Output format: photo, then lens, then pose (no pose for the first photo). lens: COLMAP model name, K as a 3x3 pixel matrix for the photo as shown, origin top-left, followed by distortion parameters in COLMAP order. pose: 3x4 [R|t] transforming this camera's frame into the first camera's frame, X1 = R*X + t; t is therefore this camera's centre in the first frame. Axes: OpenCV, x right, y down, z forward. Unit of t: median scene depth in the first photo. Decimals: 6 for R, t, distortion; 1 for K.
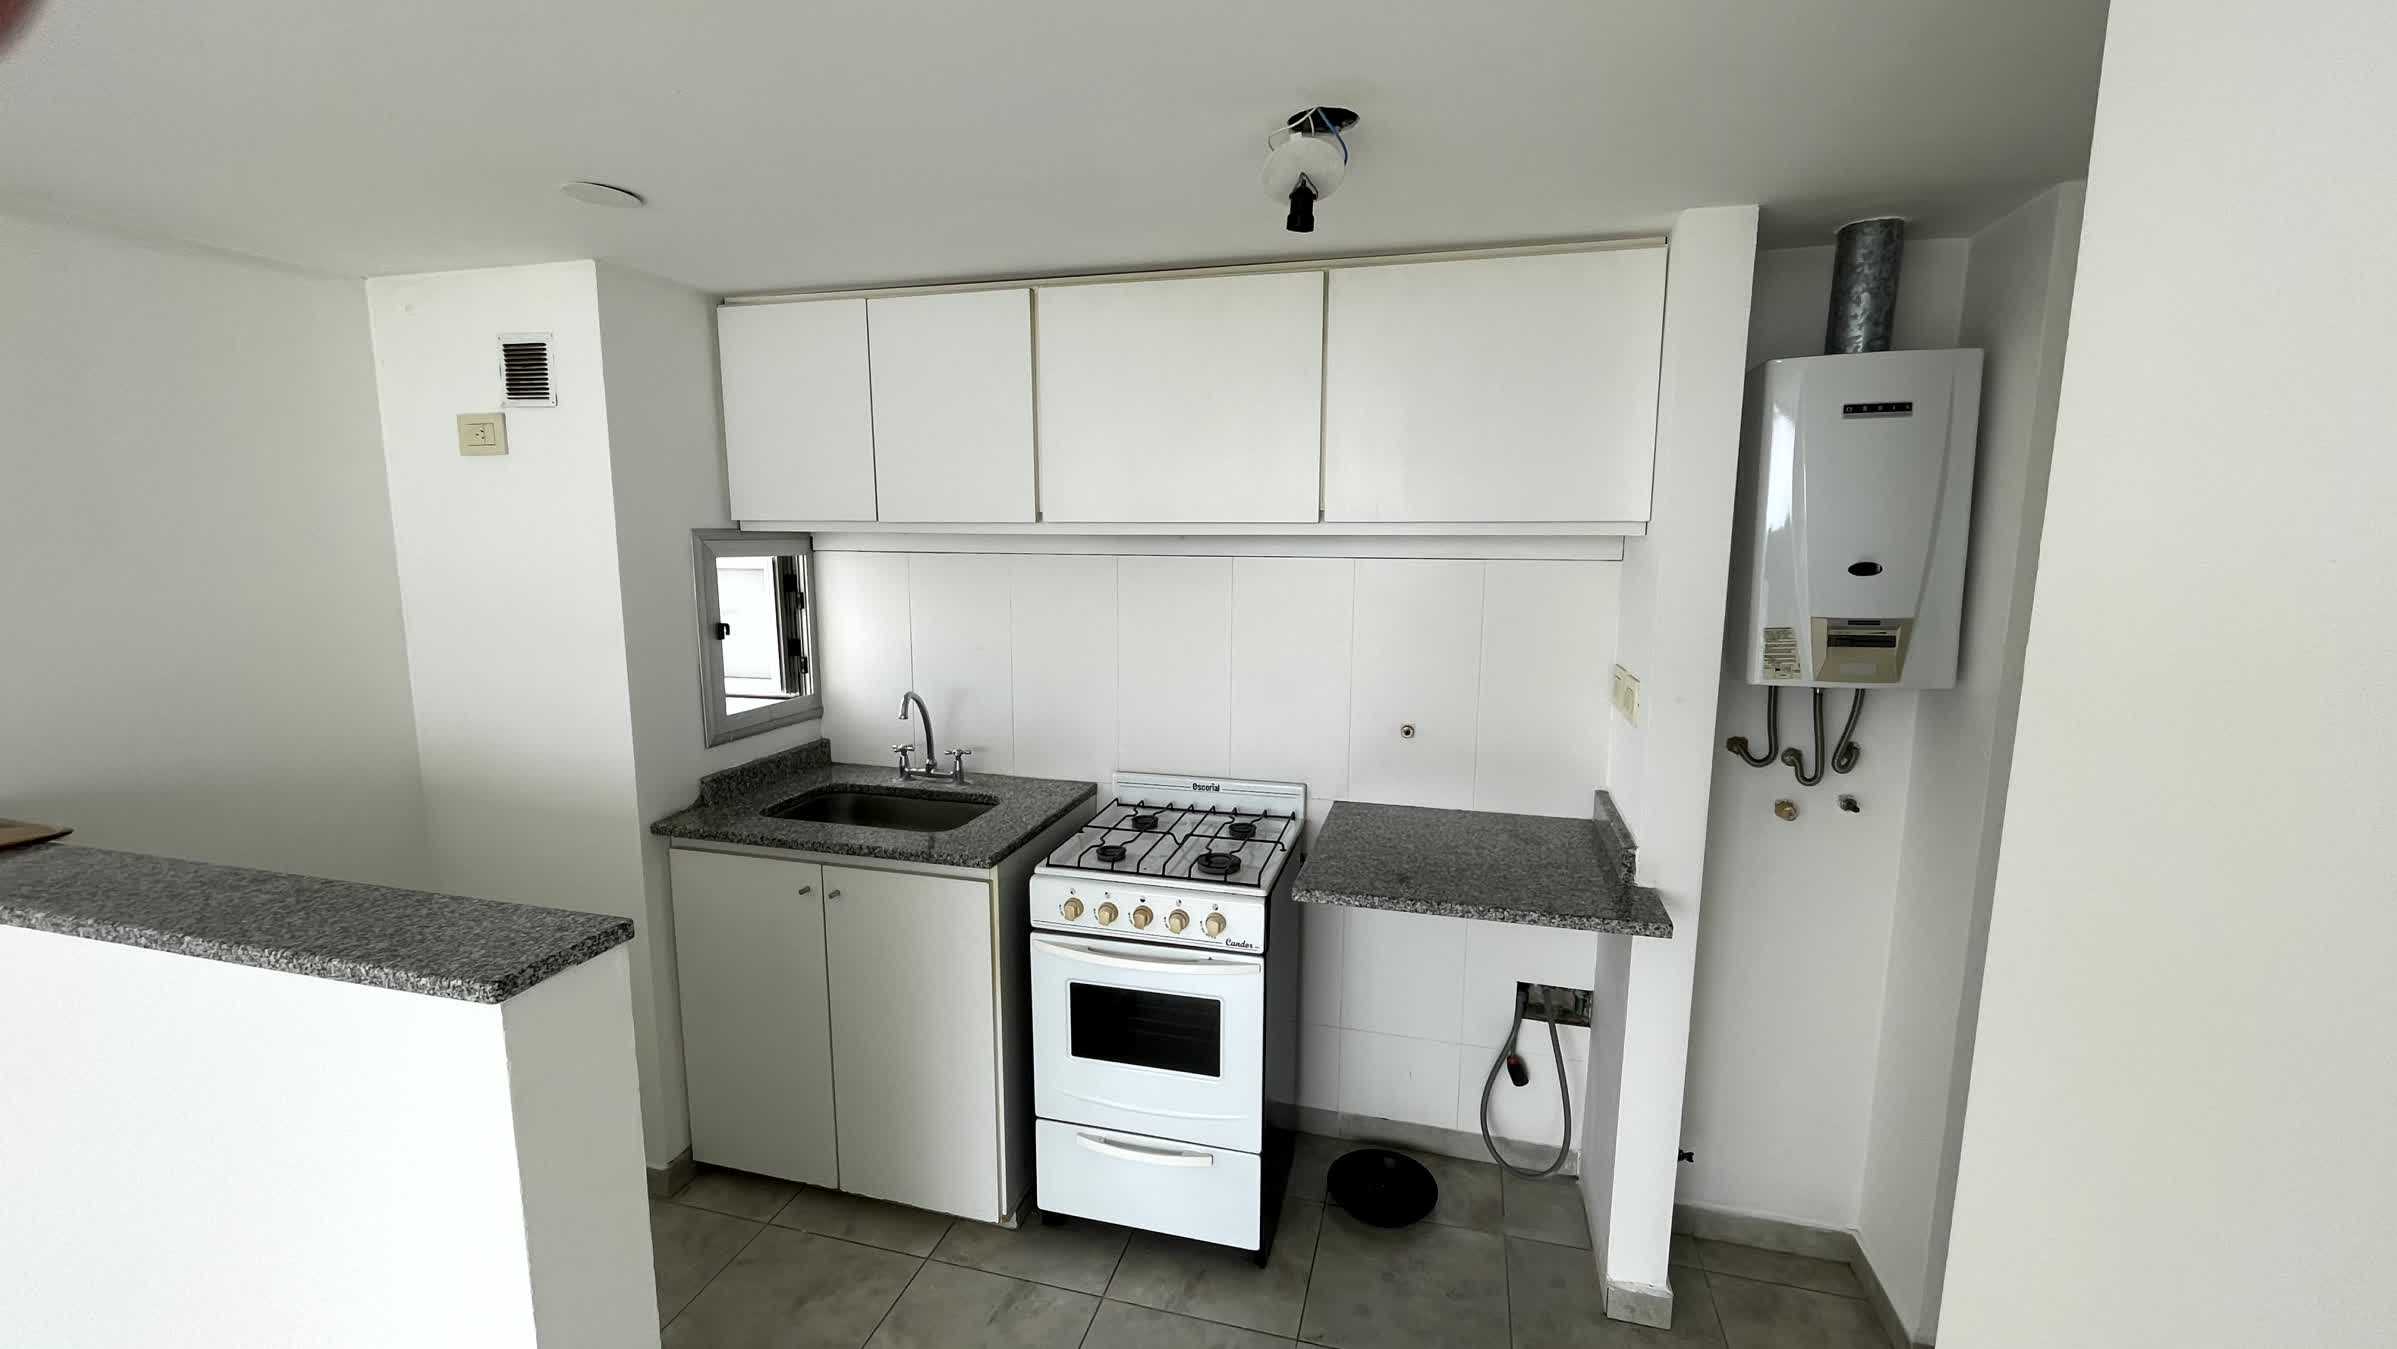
lens RADIAL K [[987.3, 0, 1198.8], [0, 987.3, 684.8], [0, 0, 1]] dist [-0.000799, 0.000119]
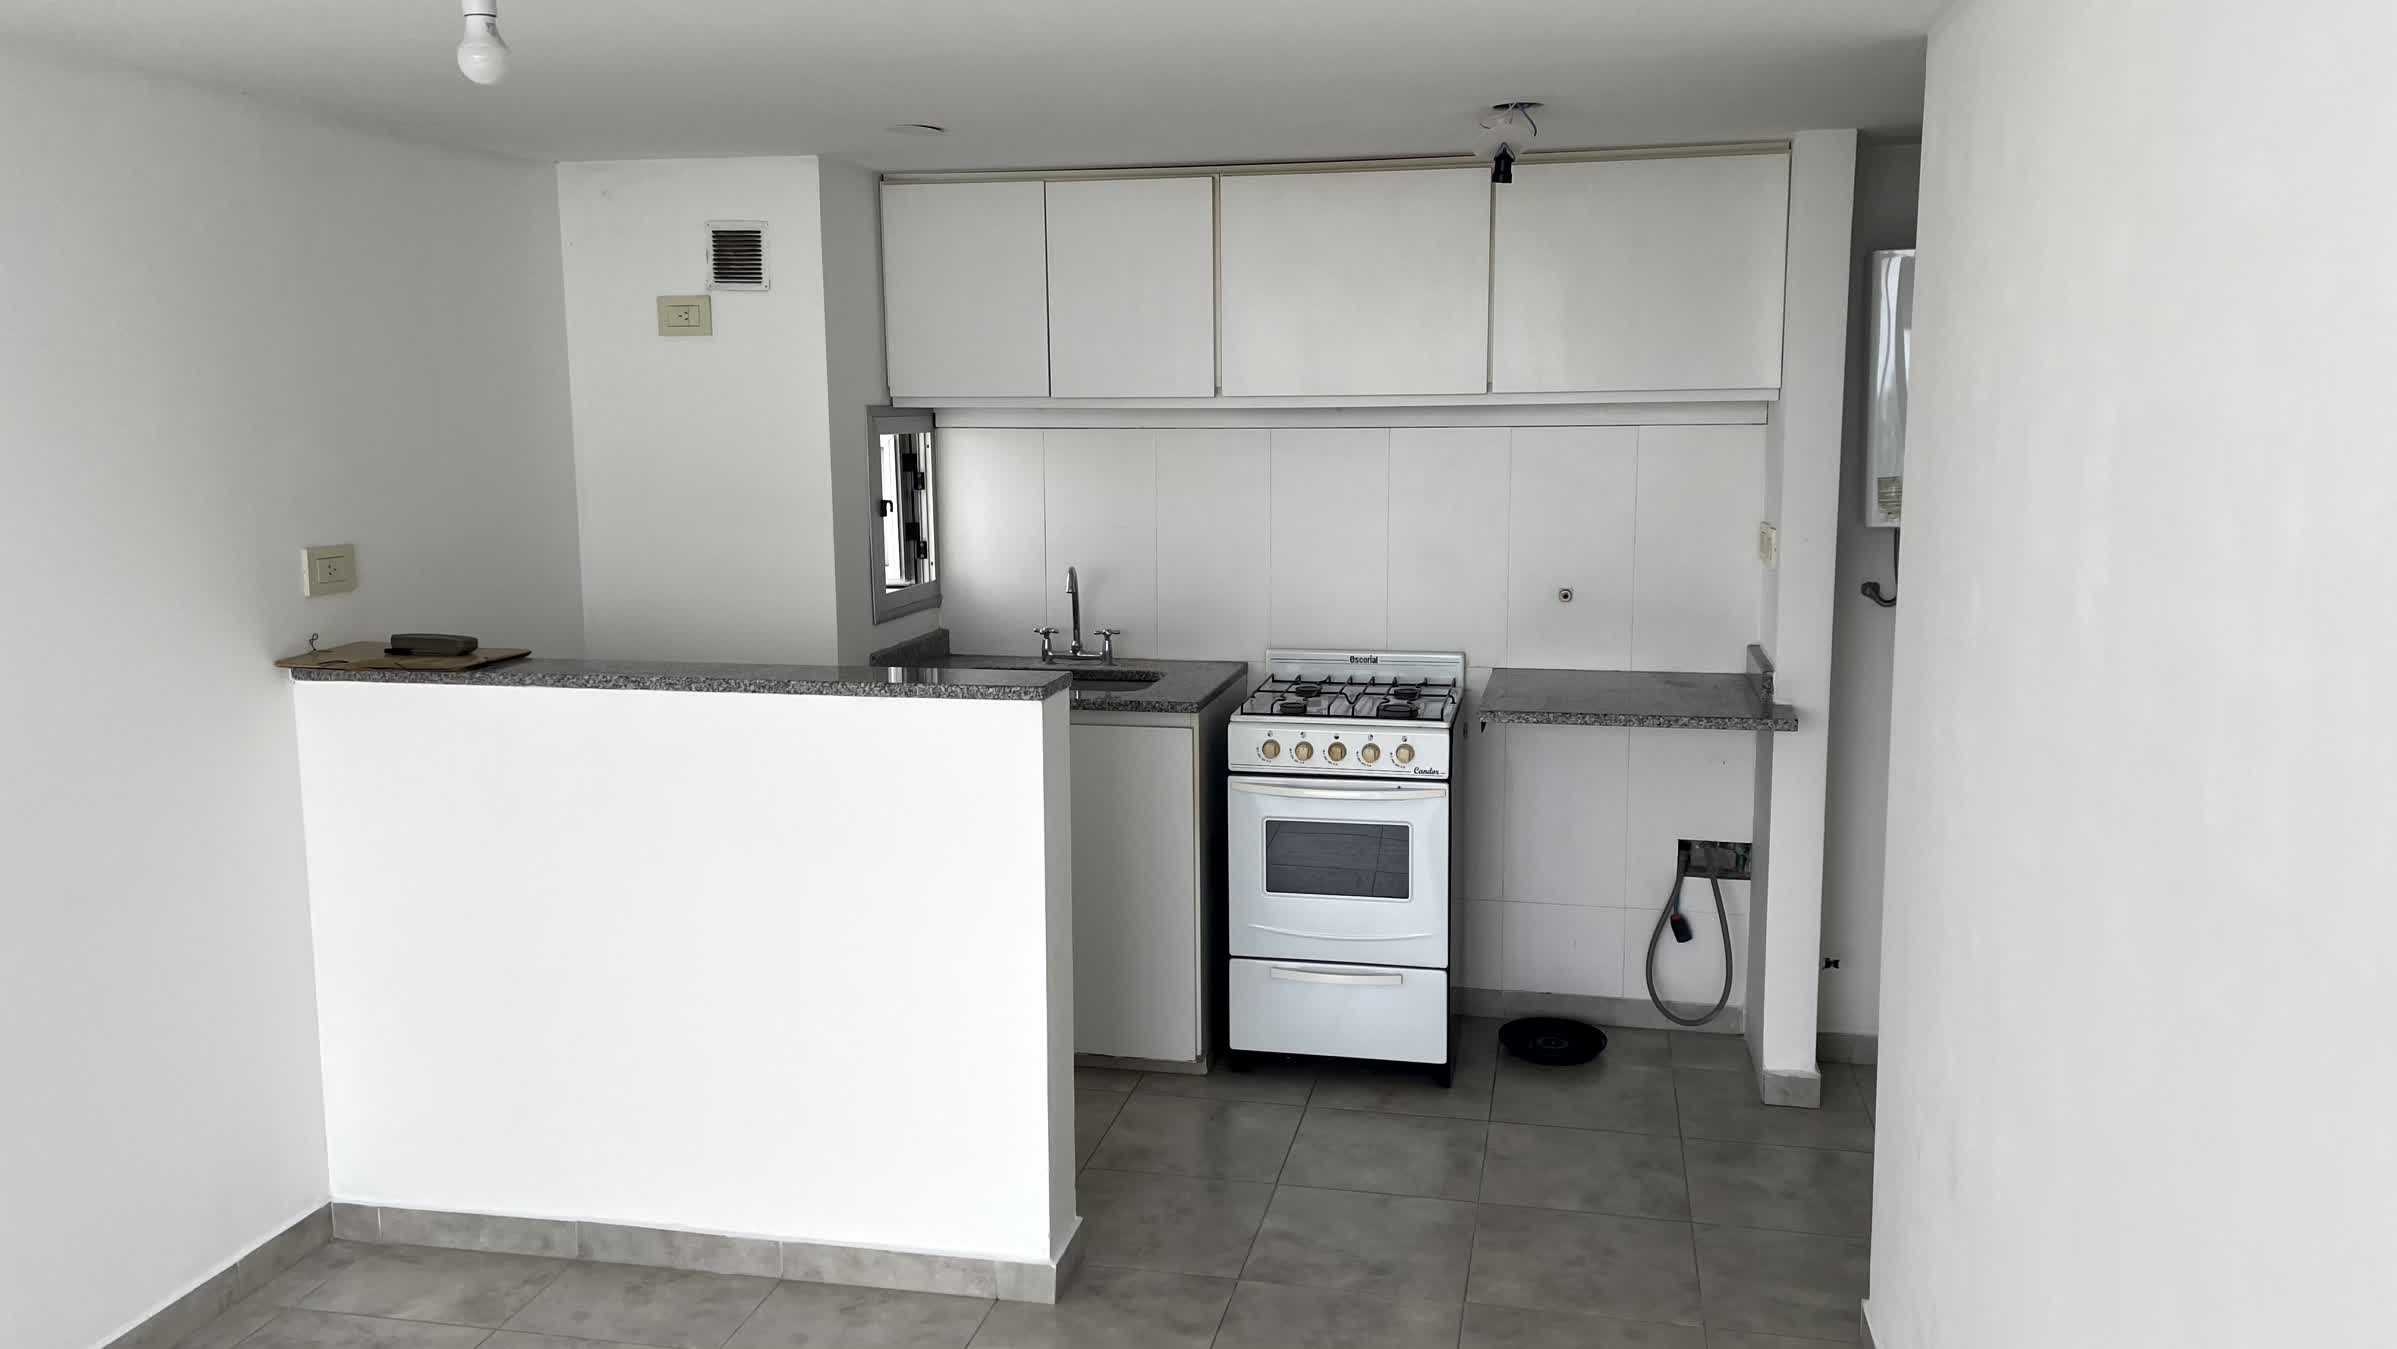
lens RADIAL K [[1889.7, 0, 1198.5], [0, 1889.7, 674.5], [0, 0, 1]] dist [0.101684, -0.001677]
pose [[0.998426, -0.019109, 0.052720, -0.299239], [0.019627, 0.999764, -0.009321, 0.152954], [-0.052529, 0.010341, 0.998566, -1.031310]]
